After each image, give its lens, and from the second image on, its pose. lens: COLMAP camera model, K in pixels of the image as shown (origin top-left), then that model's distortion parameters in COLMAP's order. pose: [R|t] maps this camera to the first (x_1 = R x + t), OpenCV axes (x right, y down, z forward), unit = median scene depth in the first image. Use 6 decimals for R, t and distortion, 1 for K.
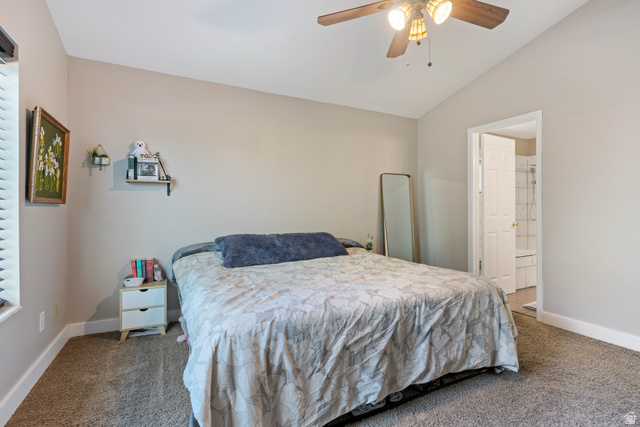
lens RADIAL K [[307.7, 0, 334.9], [0, 307.7, 200.6], [0, 0, 1]] dist [-0.001015, 0.000062]
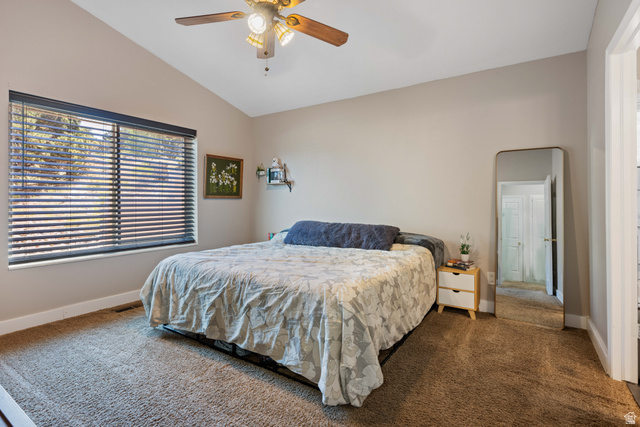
lens RADIAL K [[307.7, 0, 334.9], [0, 307.7, 200.6], [0, 0, 1]] dist [-0.001015, 0.000062]
pose [[0.499879, -0.001718, -0.866094, 1.417221], [0.022074, 0.999698, 0.010758, 0.024097], [0.865814, -0.024496, 0.499766, 0.700055]]
